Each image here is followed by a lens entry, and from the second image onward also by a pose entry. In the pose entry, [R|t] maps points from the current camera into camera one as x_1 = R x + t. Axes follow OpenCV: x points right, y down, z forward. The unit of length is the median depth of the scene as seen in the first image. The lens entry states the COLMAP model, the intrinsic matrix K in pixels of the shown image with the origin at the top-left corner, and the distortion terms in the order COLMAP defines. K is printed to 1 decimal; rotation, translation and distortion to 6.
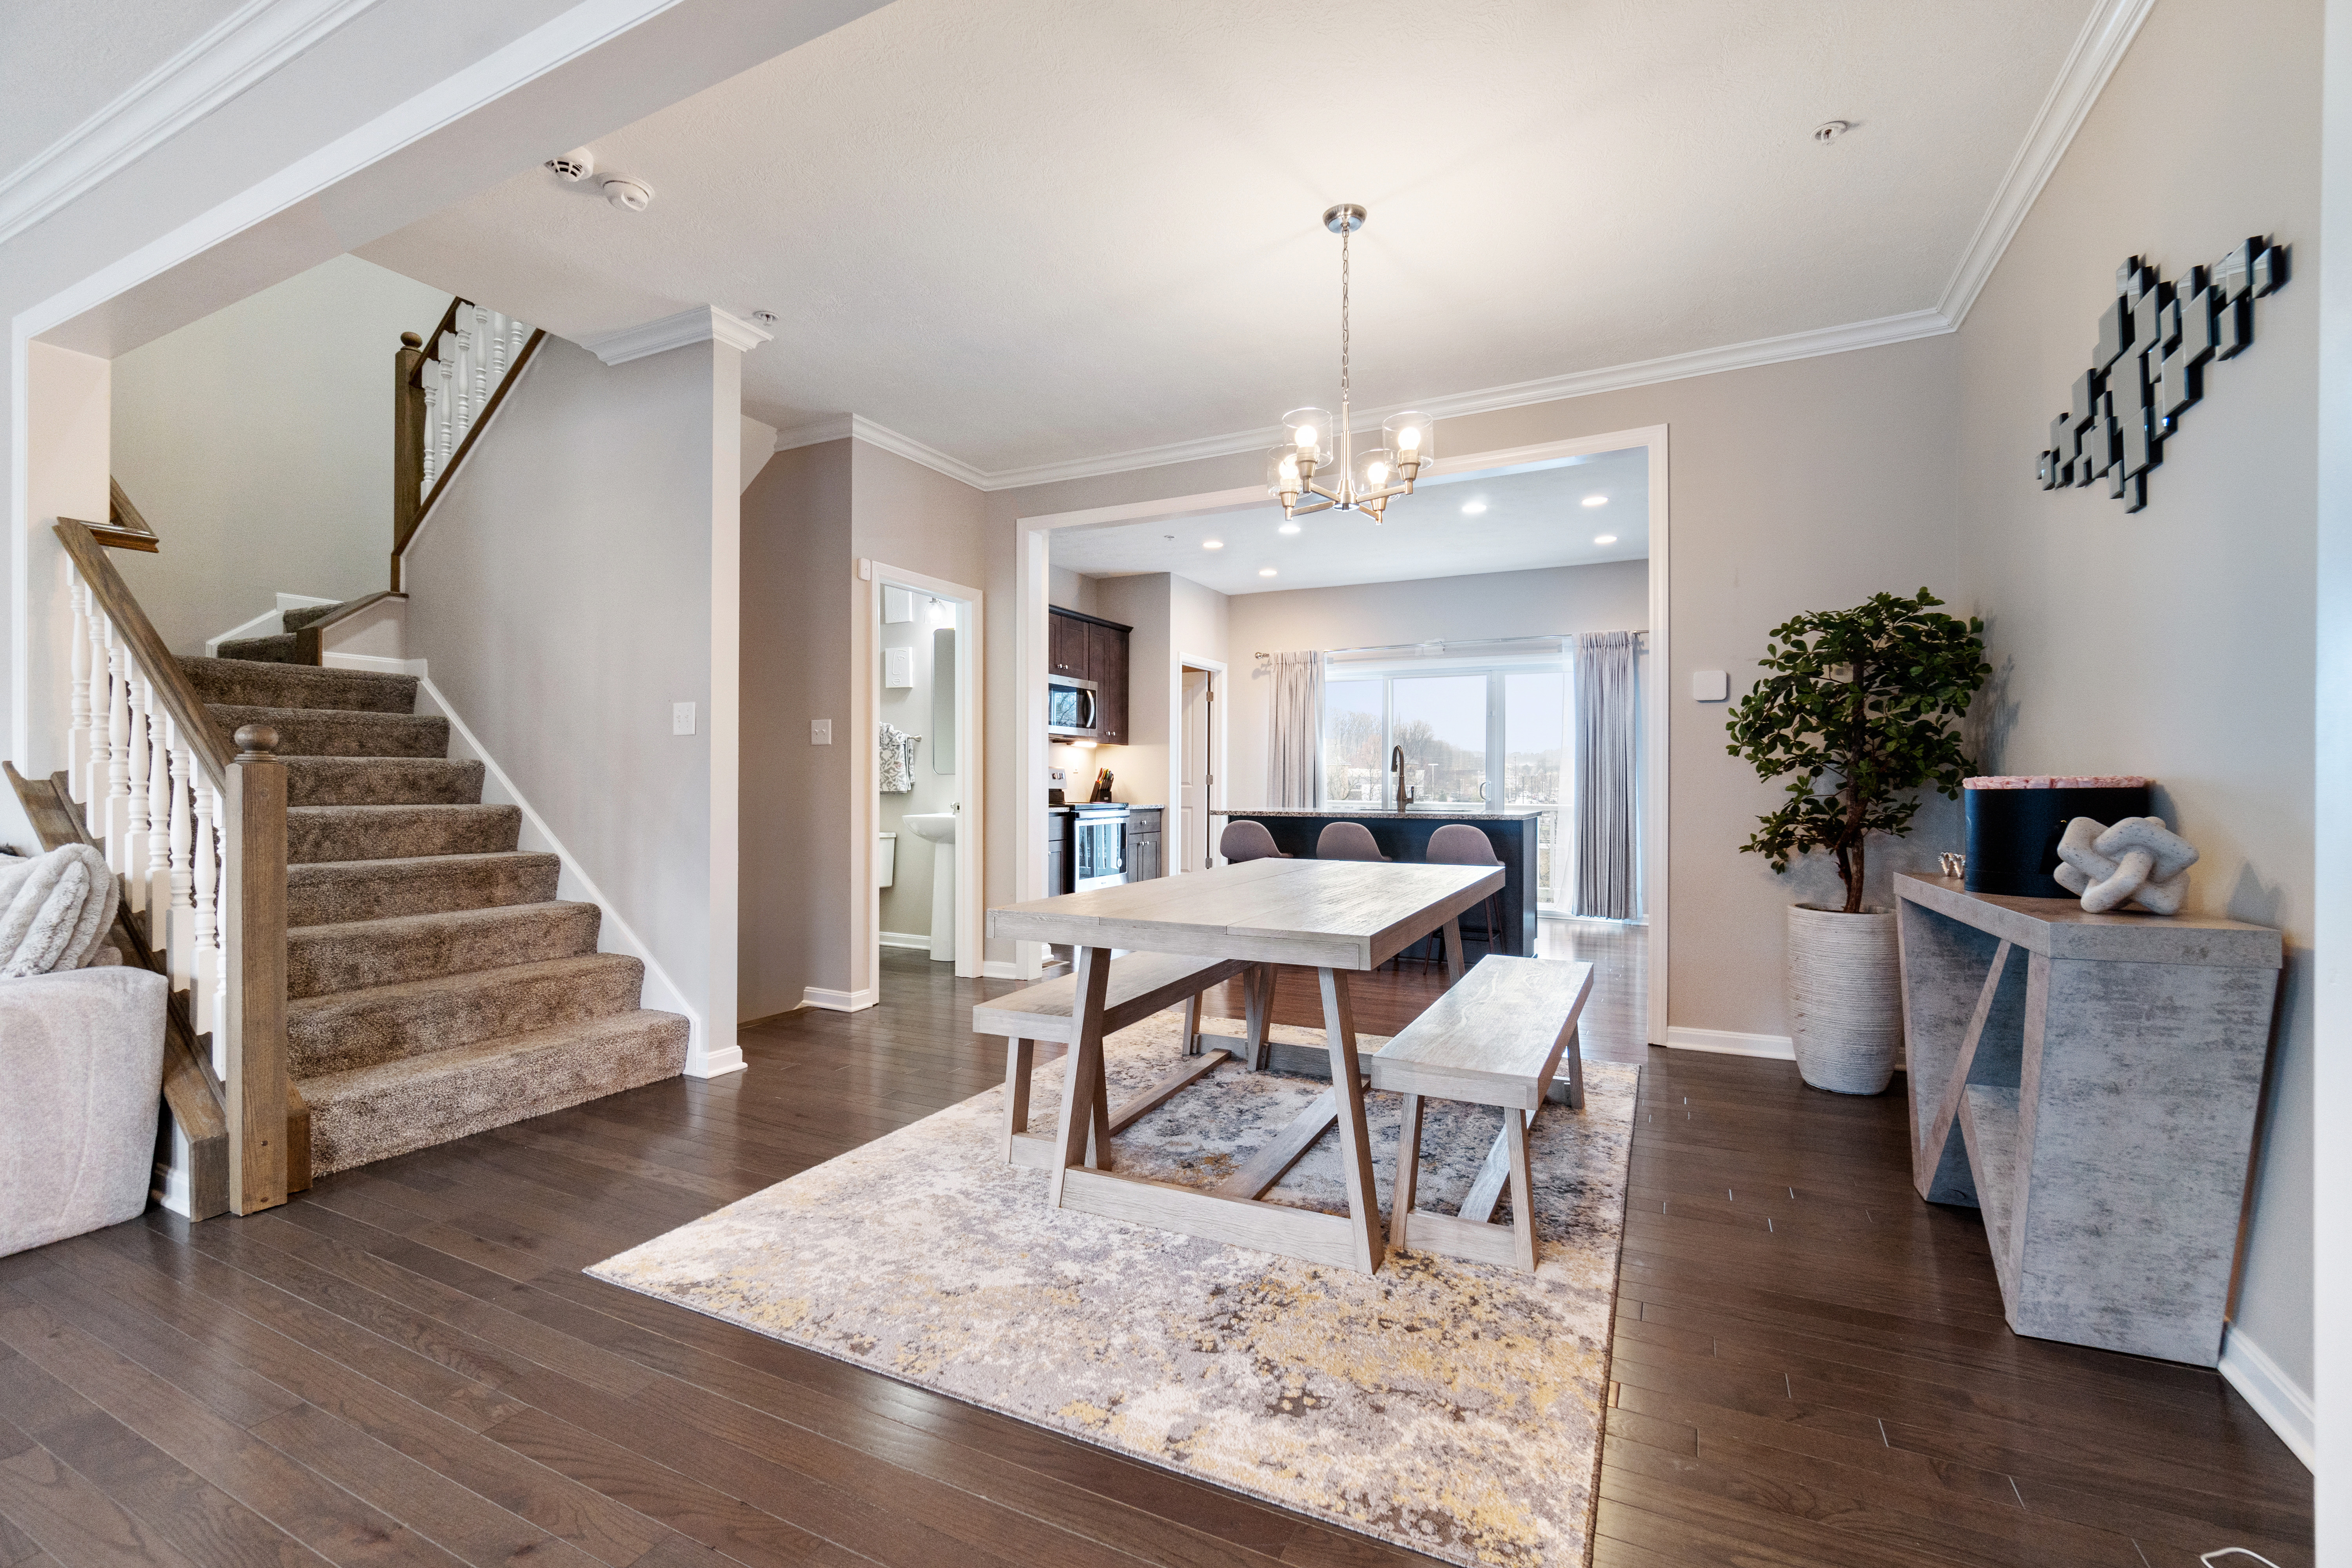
lens RADIAL K [[1012.1, 0, 1168.1], [0, 1012.1, 790.7], [0, 0, 1]] dist [-0.006172, 0.000289]
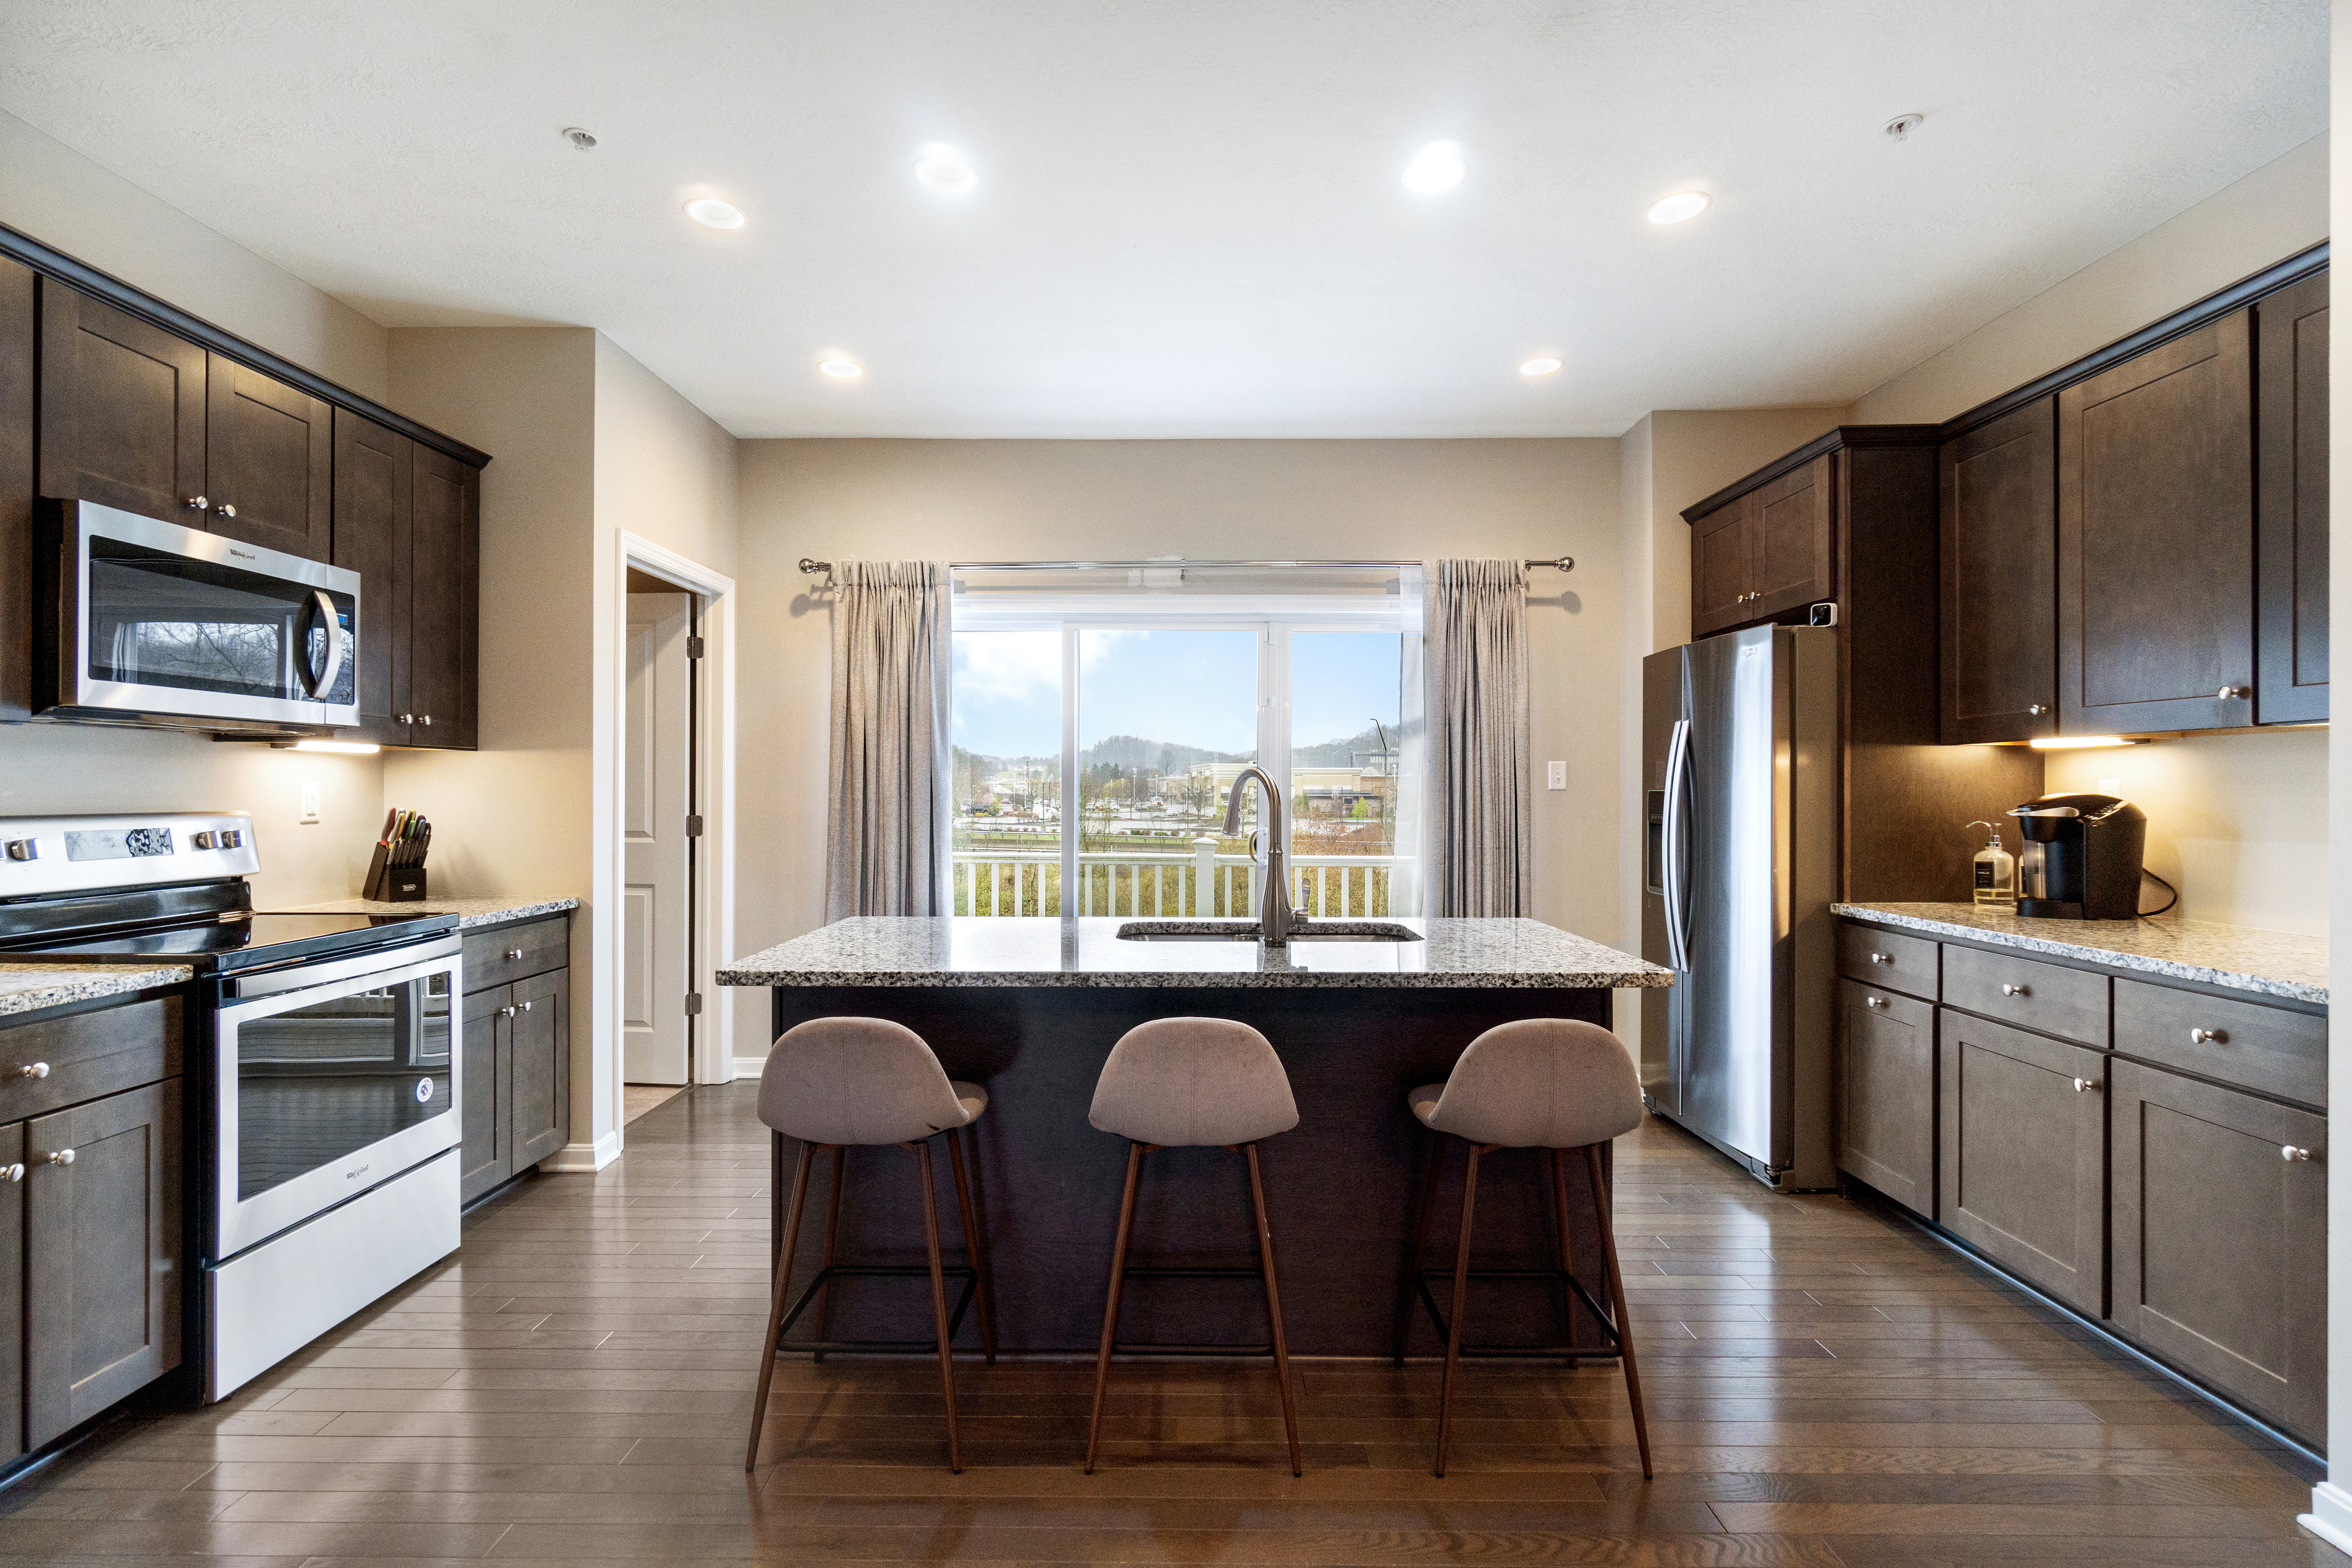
lens RADIAL K [[1106.6, 0, 1171.3], [0, 1106.6, 790.1], [0, 0, 1]] dist [-0.000302, -0.000032]
pose [[0.894715, -0.000133, 0.446637, 0.025491], [0.002695, 0.999983, -0.005101, -0.063035], [-0.446629, 0.005767, 0.894701, 1.172499]]
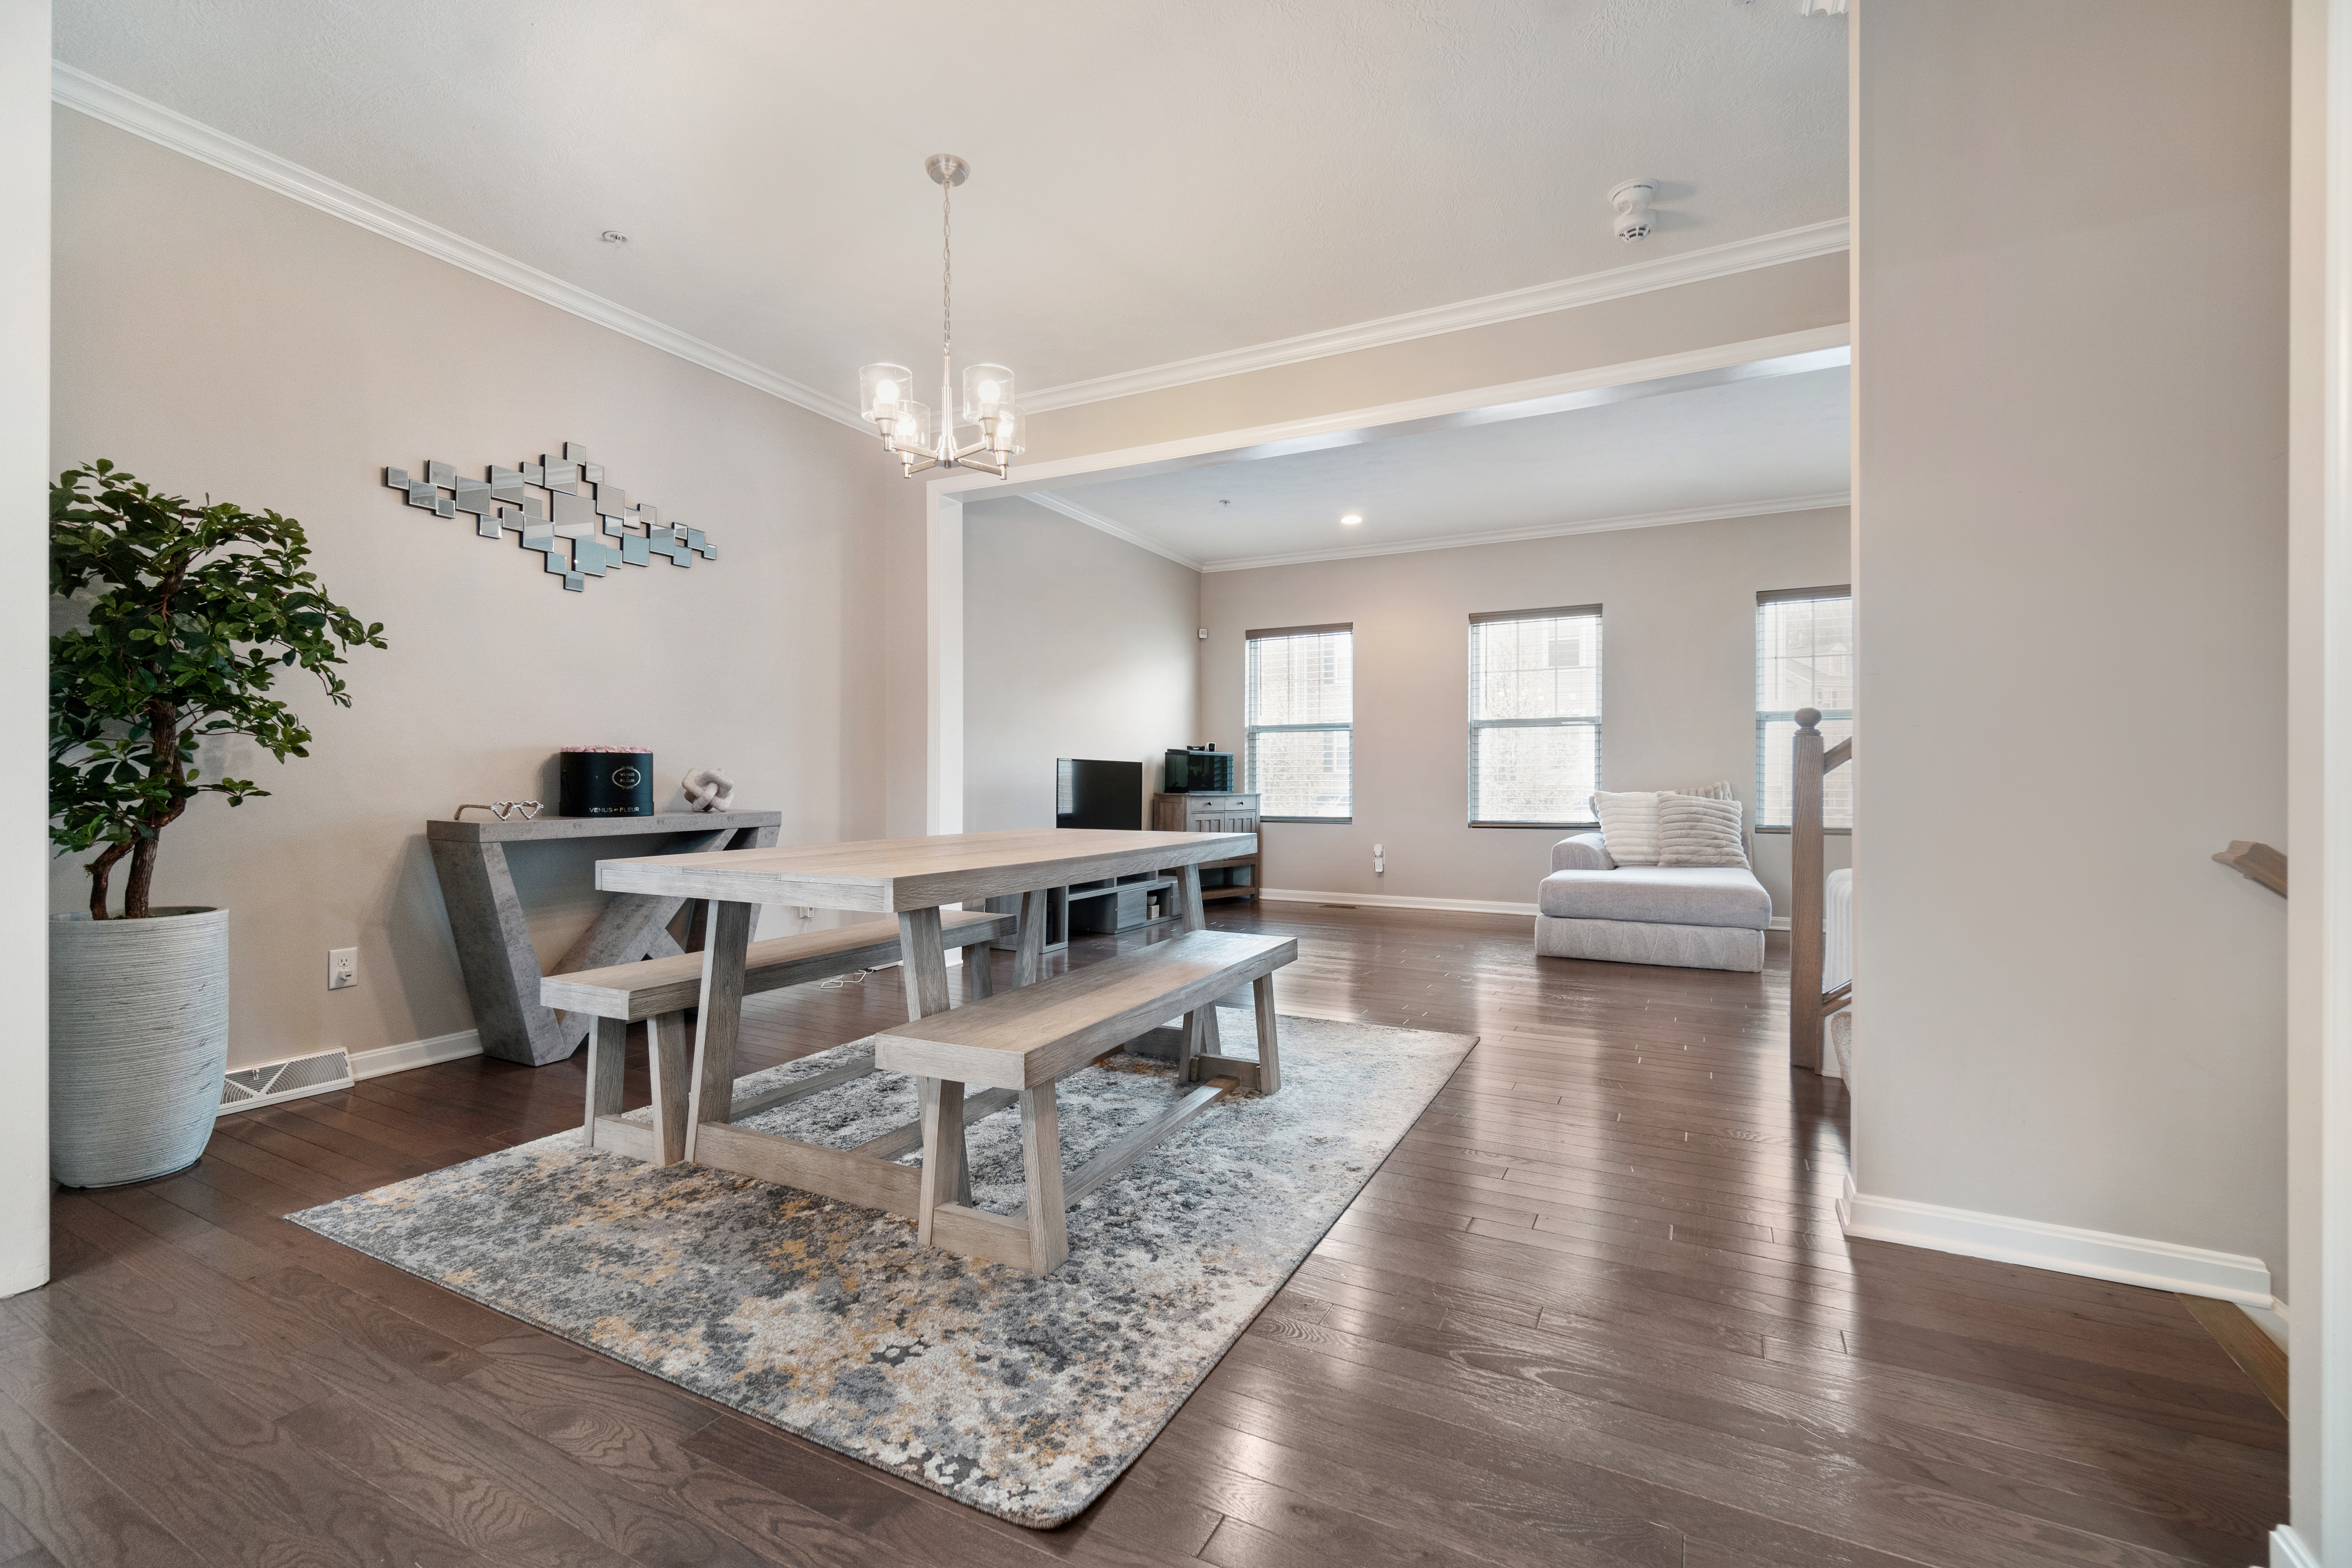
lens RADIAL K [[1010.9, 0, 1176.0], [0, 1010.9, 784.0], [0, 0, 1]] dist [-0.000096, 0.000964]
pose [[-0.999962, -0.002226, 0.008442, -0.049018], [-0.002132, 0.999935, 0.011163, 0.017385], [-0.008466, 0.011145, -0.999902, 1.684121]]
